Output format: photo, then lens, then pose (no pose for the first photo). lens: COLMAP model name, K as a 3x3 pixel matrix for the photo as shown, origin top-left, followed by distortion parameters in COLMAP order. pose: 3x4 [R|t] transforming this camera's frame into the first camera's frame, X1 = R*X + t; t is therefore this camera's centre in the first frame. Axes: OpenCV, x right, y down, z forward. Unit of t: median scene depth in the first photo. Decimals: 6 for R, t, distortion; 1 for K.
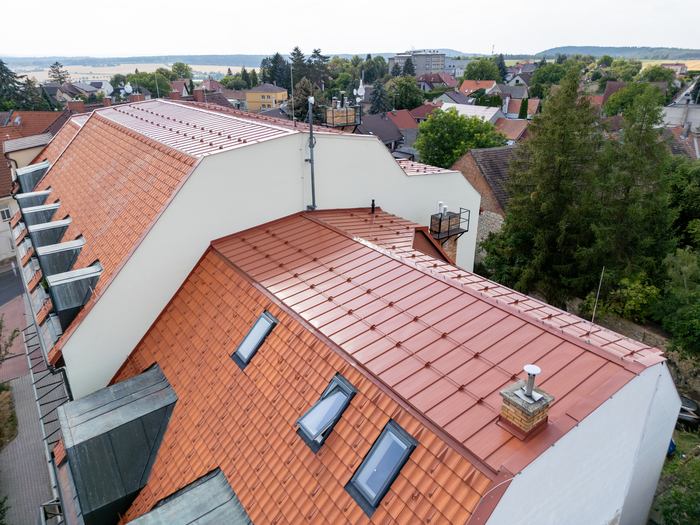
lens RADIAL K [[470.8, 0, 354.9], [0, 470.8, 272.9], [0, 0, 1]] dist [0.043064, -0.030000]
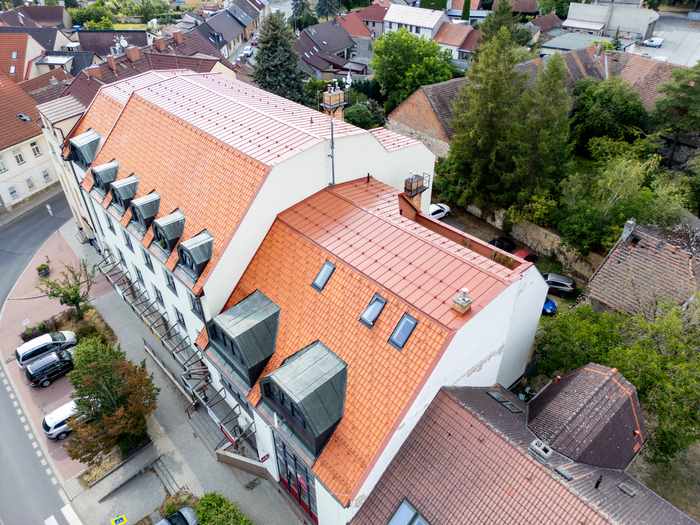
lens RADIAL K [[470.8, 0, 349.3], [0, 470.8, 265.3], [0, 0, 1]] dist [0.043064, -0.030000]
pose [[0.993093, -0.072192, 0.092494, -0.214714], [0.050029, 0.973592, 0.222745, -0.239923], [-0.106132, -0.216579, 0.970479, -0.628264]]
